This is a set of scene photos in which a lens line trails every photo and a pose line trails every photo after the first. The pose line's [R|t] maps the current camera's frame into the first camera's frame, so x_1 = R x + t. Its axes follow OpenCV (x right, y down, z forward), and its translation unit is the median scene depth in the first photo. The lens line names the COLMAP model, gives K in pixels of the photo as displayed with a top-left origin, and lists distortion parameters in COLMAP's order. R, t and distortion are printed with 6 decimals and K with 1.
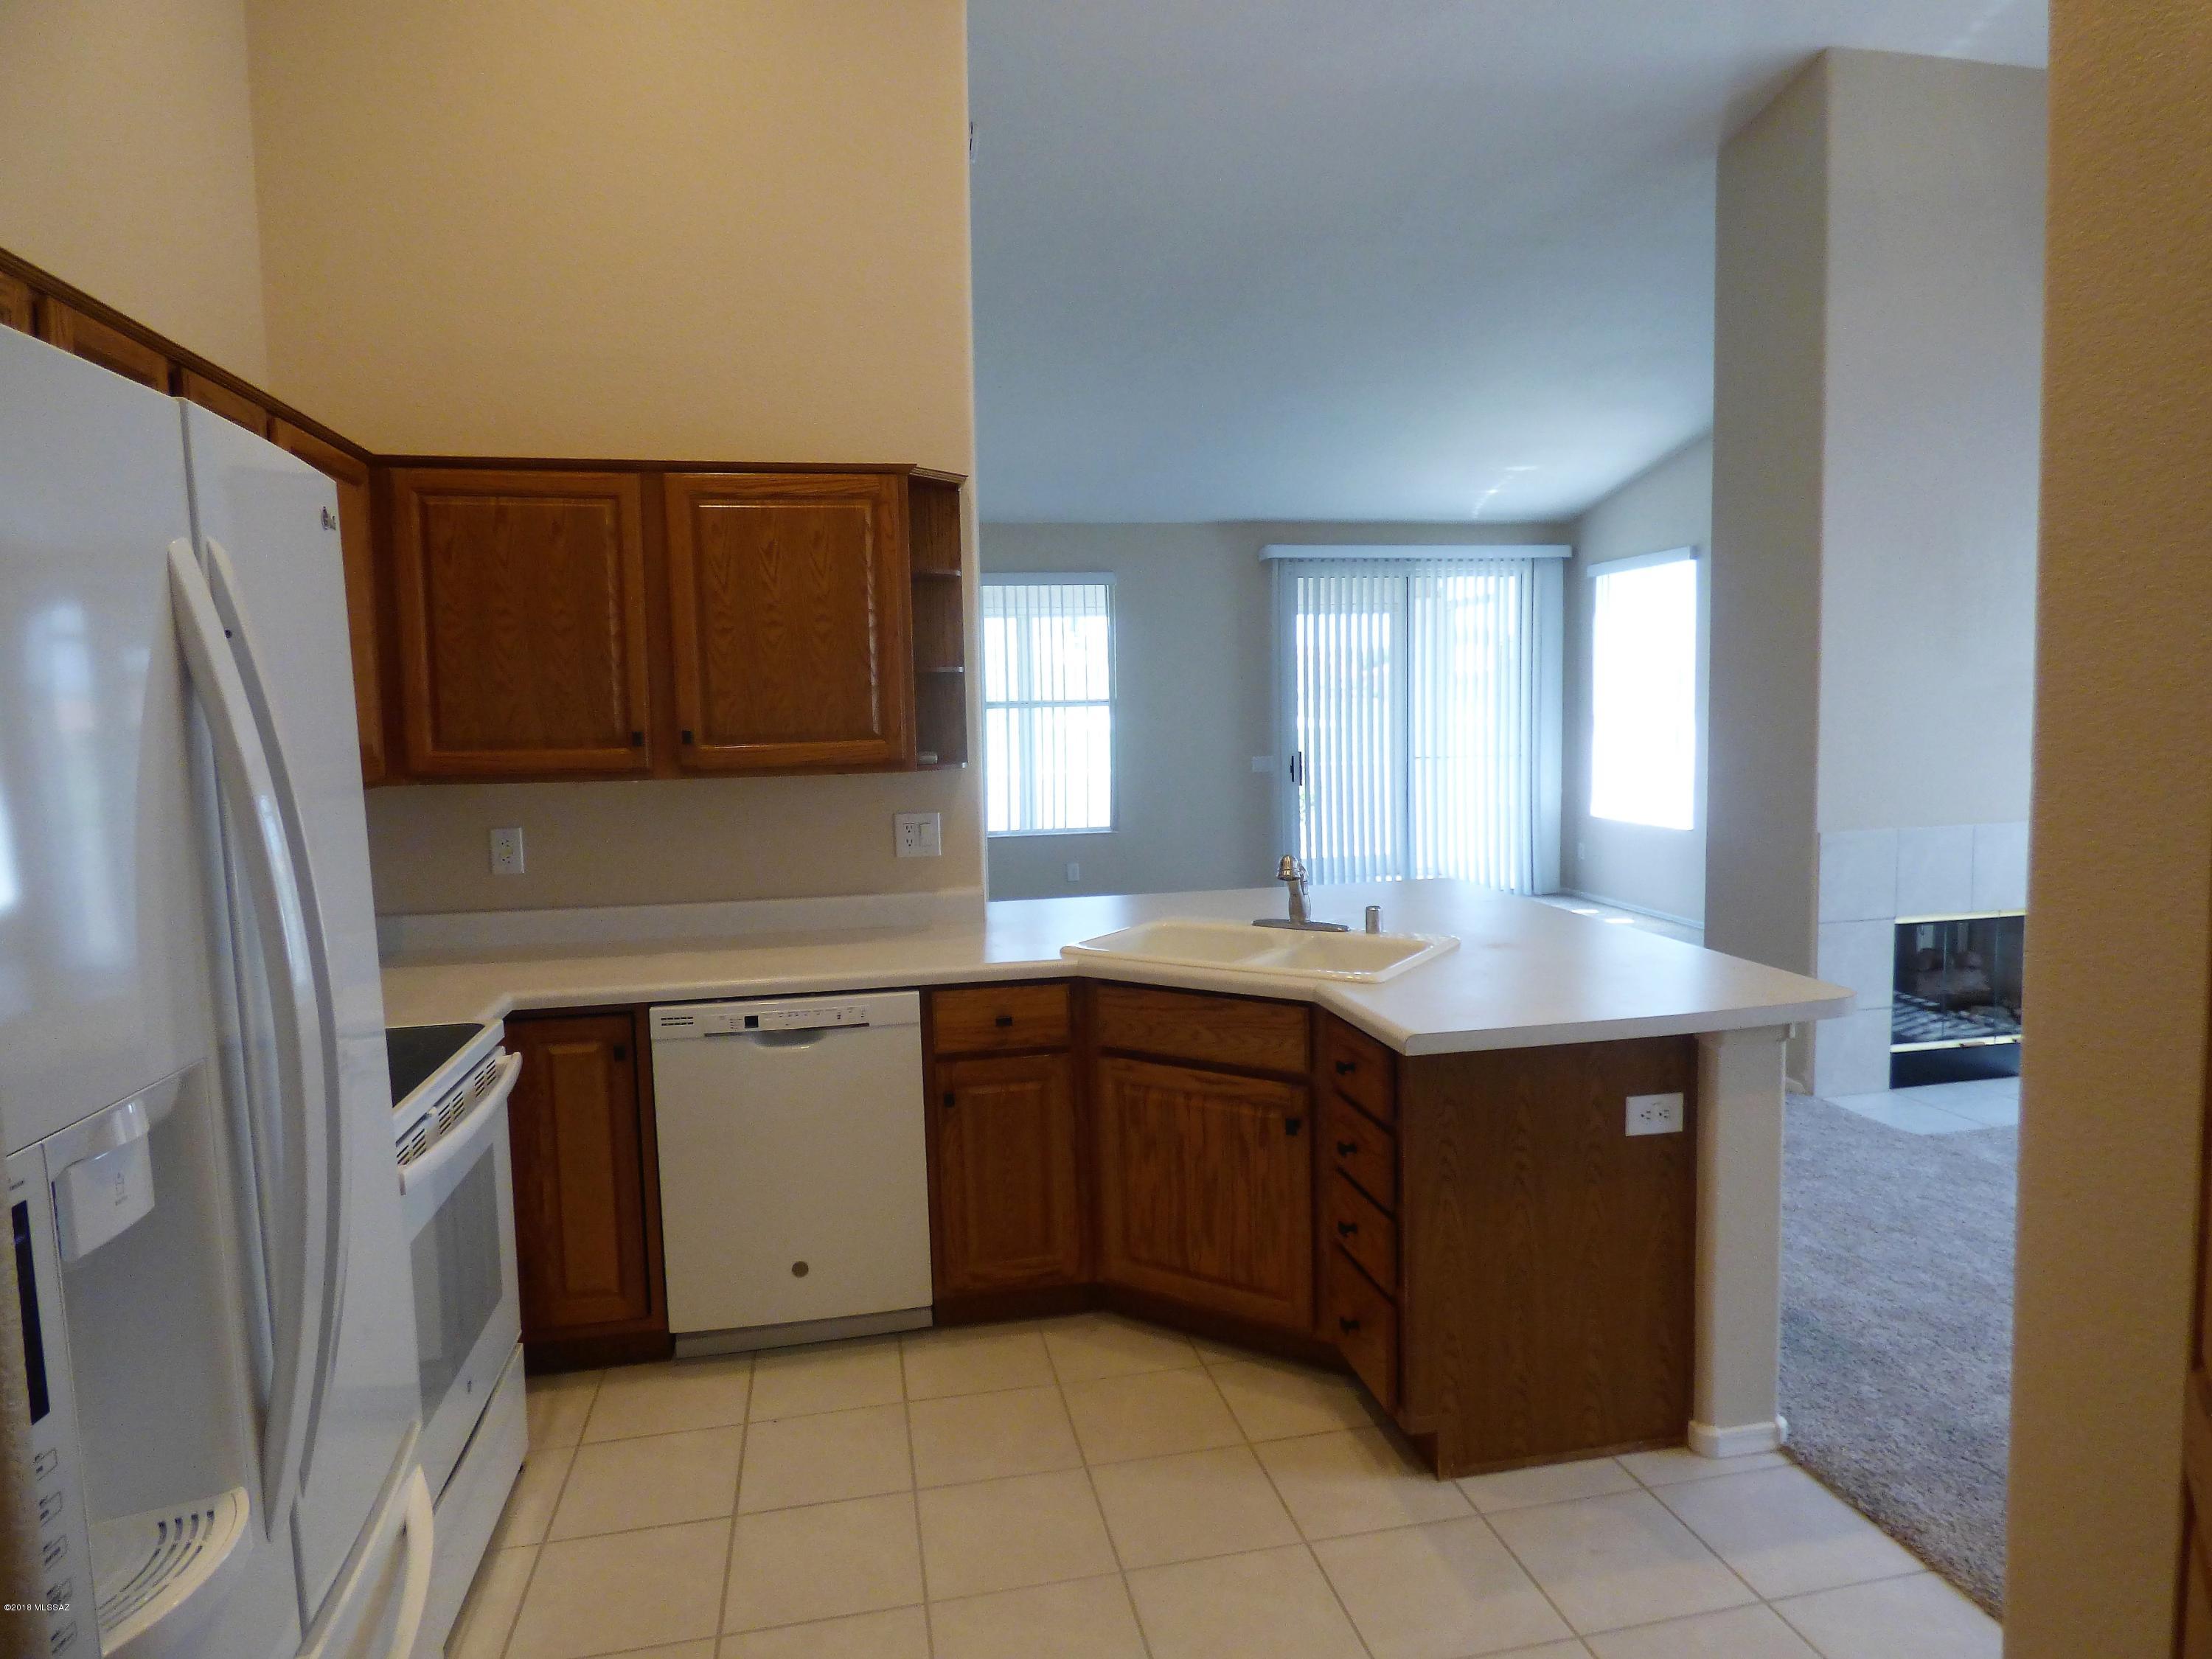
lens RADIAL K [[1385.9, 0, 1106.0], [0, 1385.9, 829.5], [0, 0, 1]] dist [-0.008985, -0.003540]
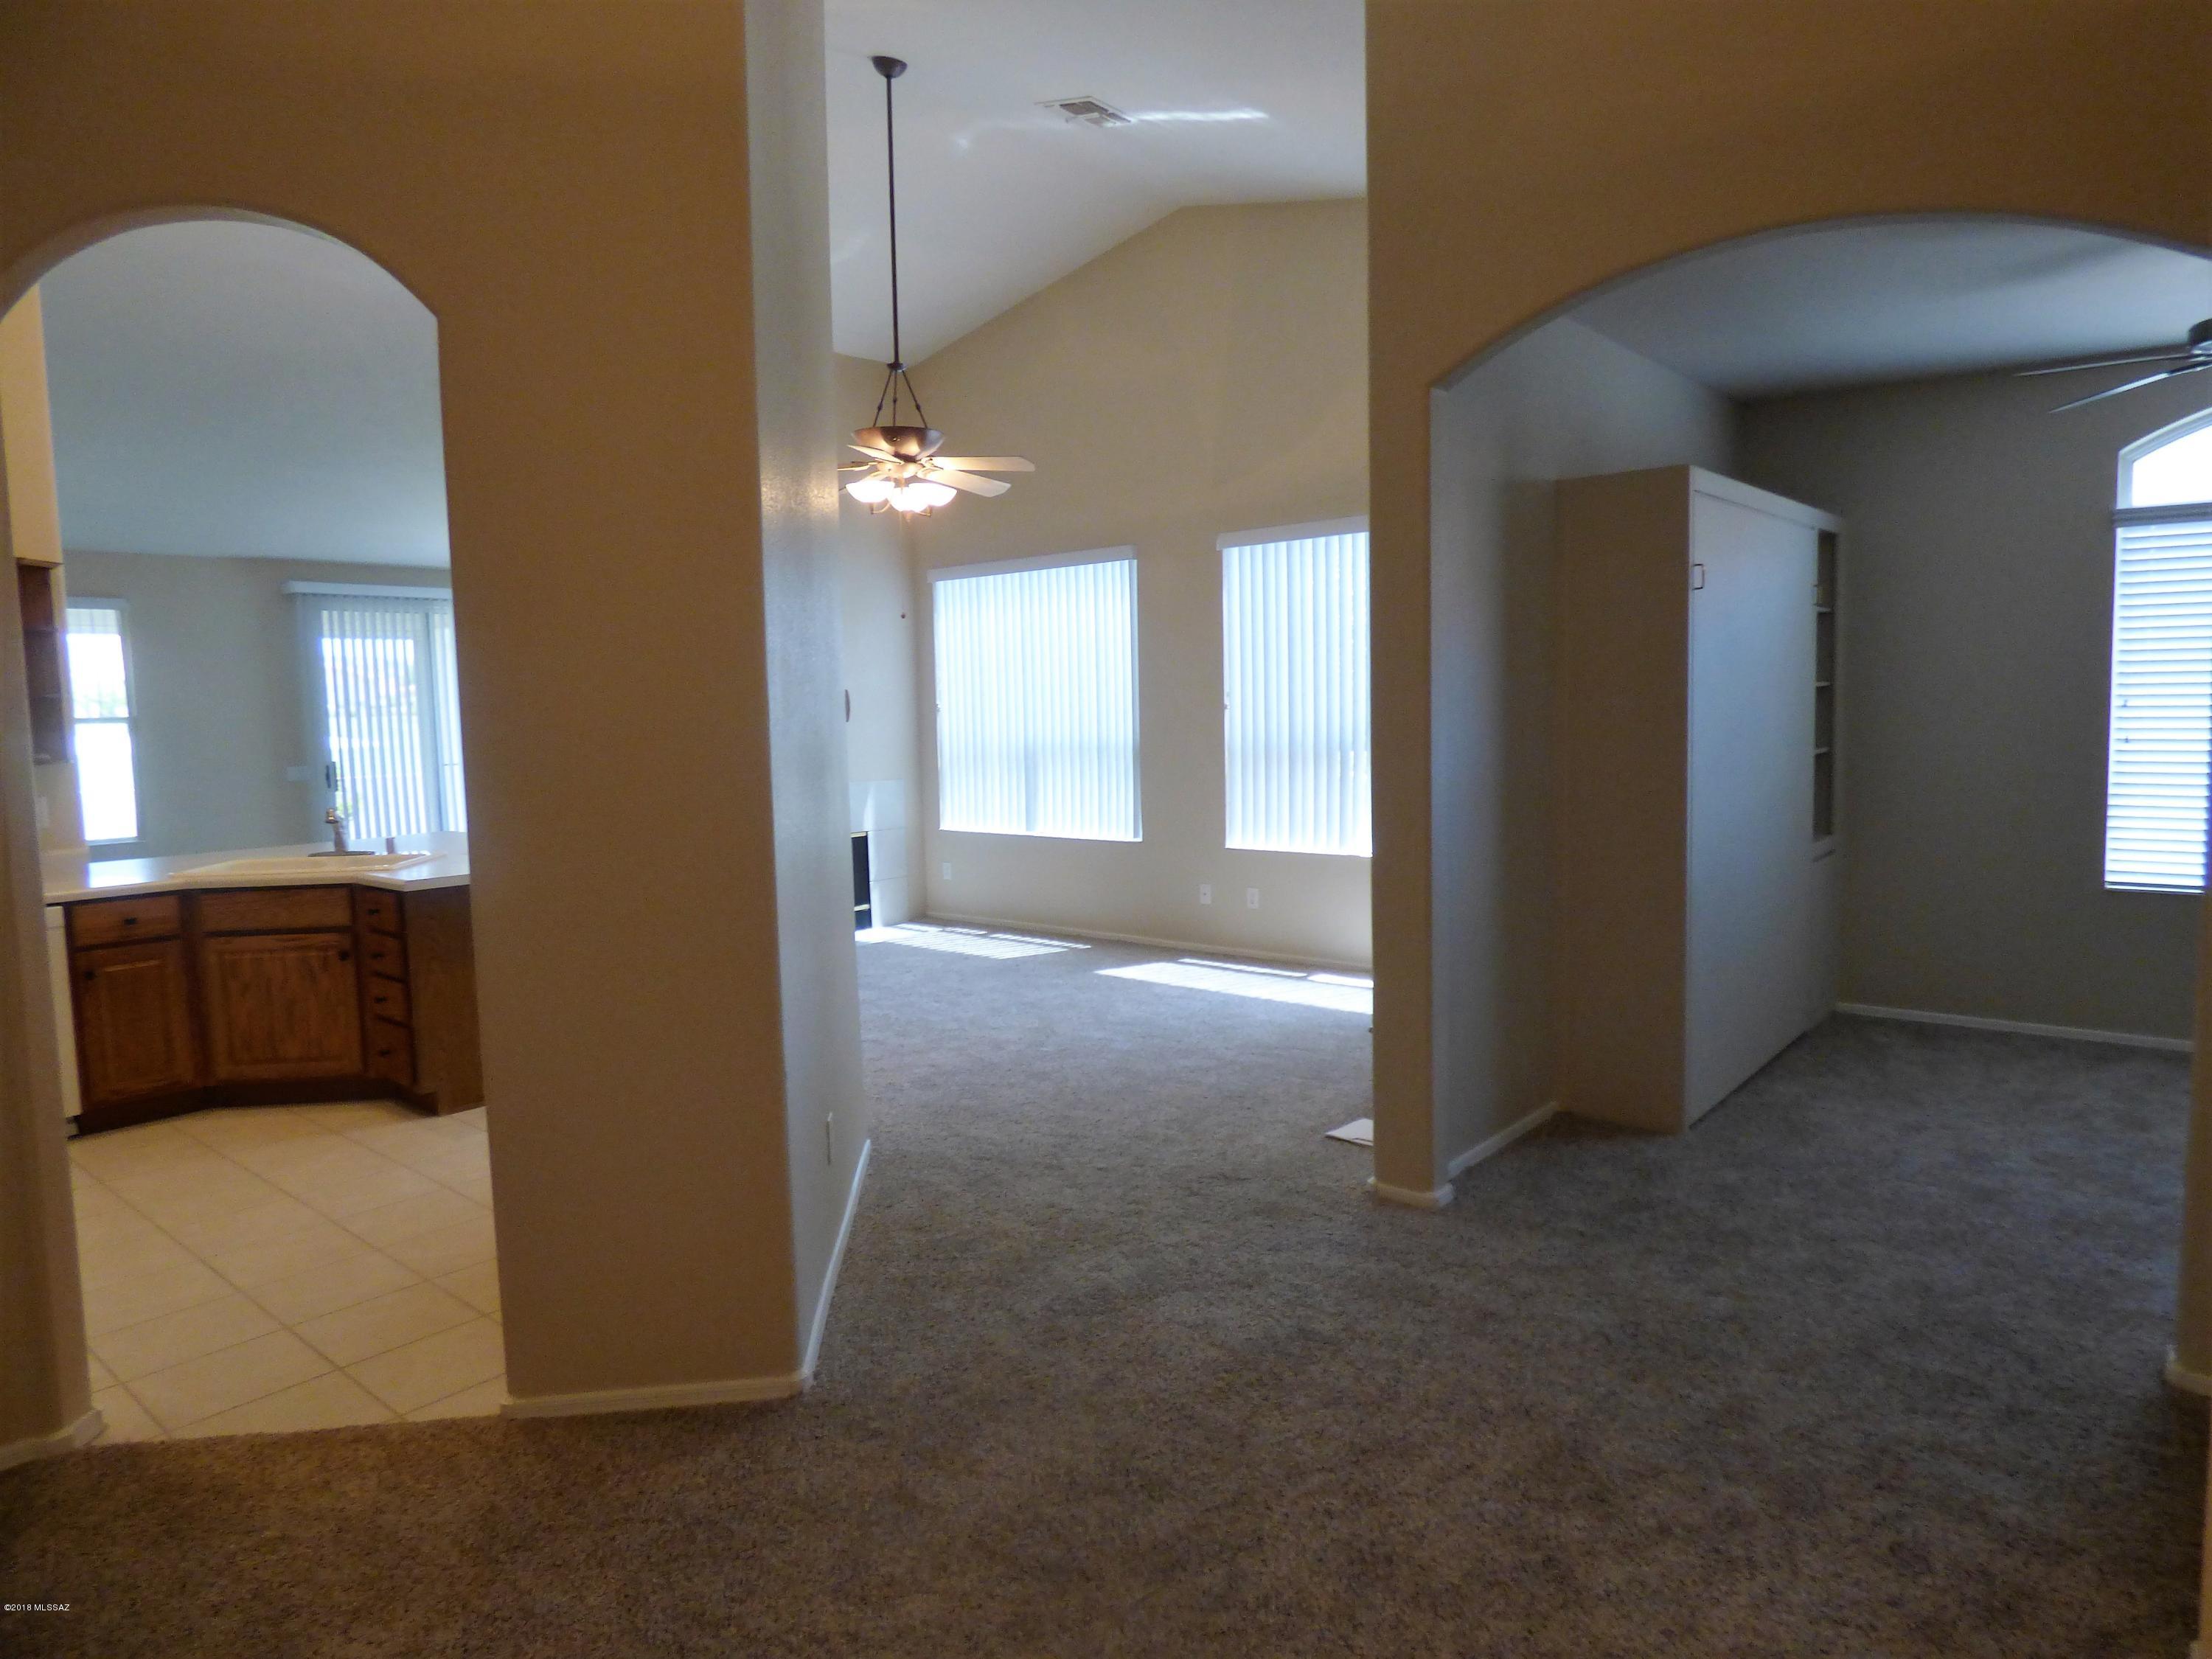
lens RADIAL K [[1350.6, 0, 1038.1], [0, 1350.6, 817.8], [0, 0, 1]] dist [0.000729, 0.040385]
pose [[0.814525, -0.052148, 0.577780, -0.038885], [0.062677, 0.998032, 0.001720, 0.027068], [-0.576733, 0.034813, 0.816191, -0.270880]]
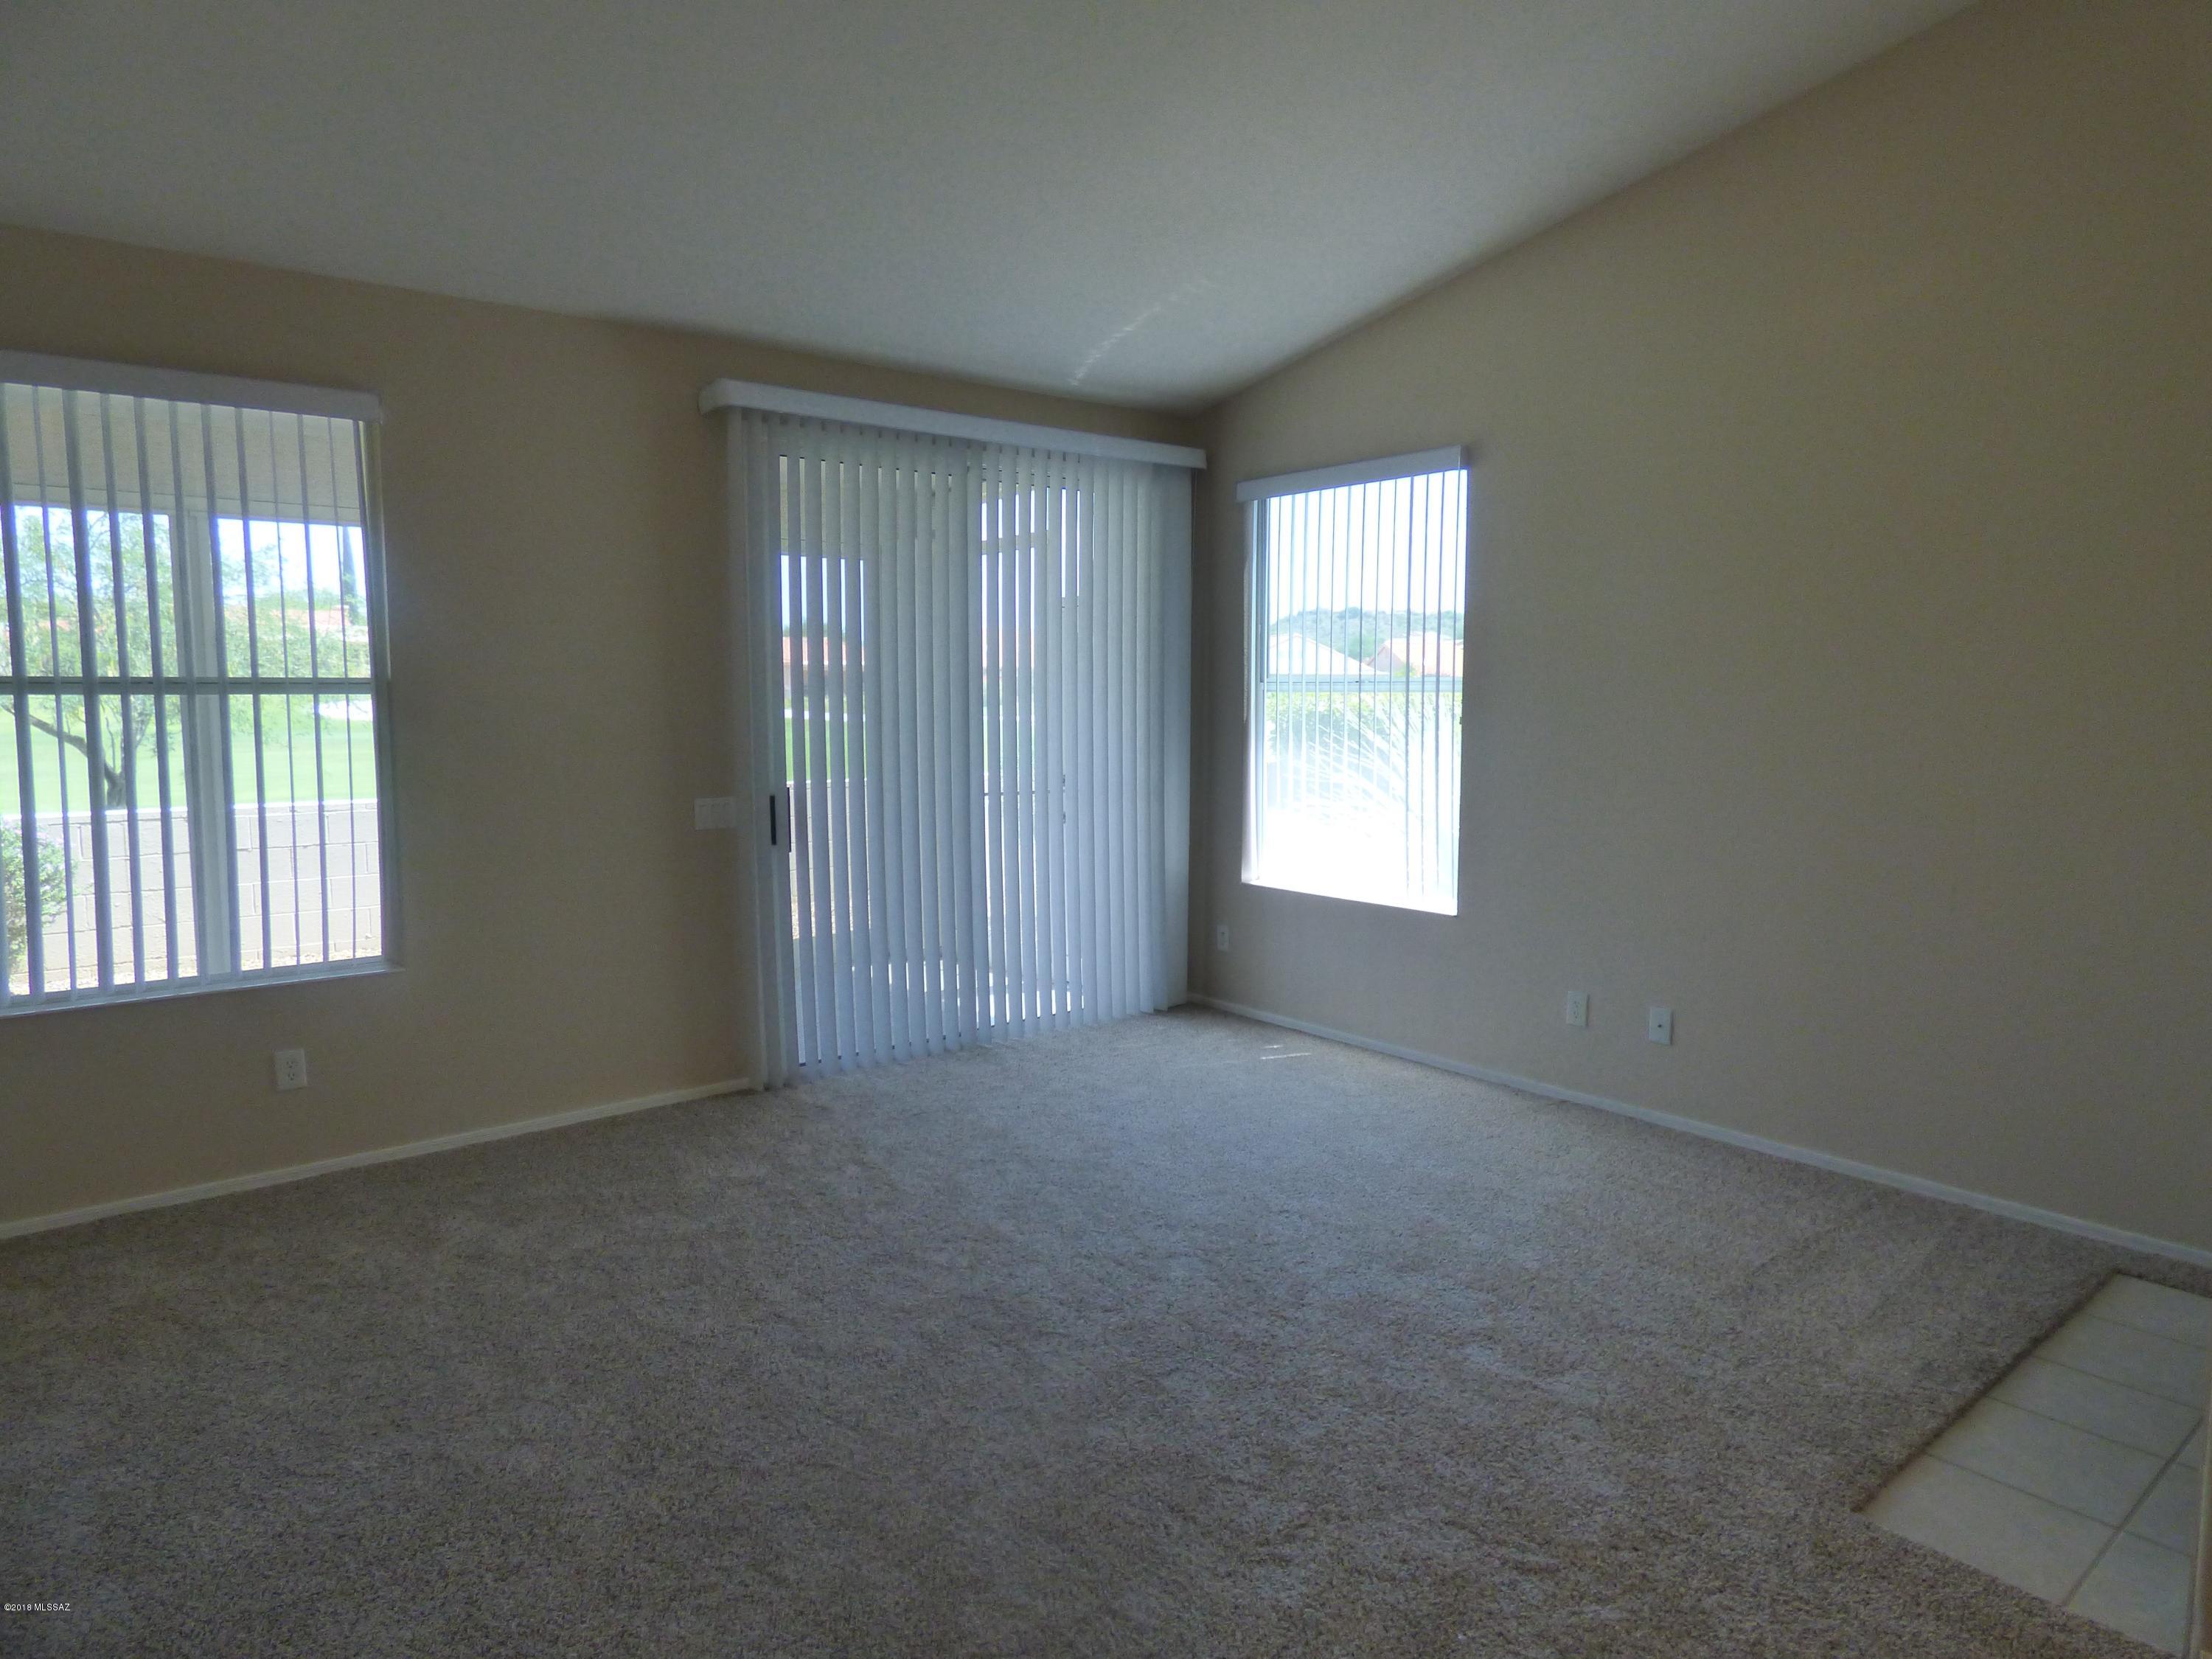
lens RADIAL K [[1385.9, 0, 1106.0], [0, 1385.9, 829.5], [0, 0, 1]] dist [-0.008985, -0.003540]
pose [[0.891448, -0.023162, 0.452530, 0.011035], [0.020401, 0.999732, 0.010982, -0.046624], [-0.452663, -0.000558, 0.891682, 0.510045]]
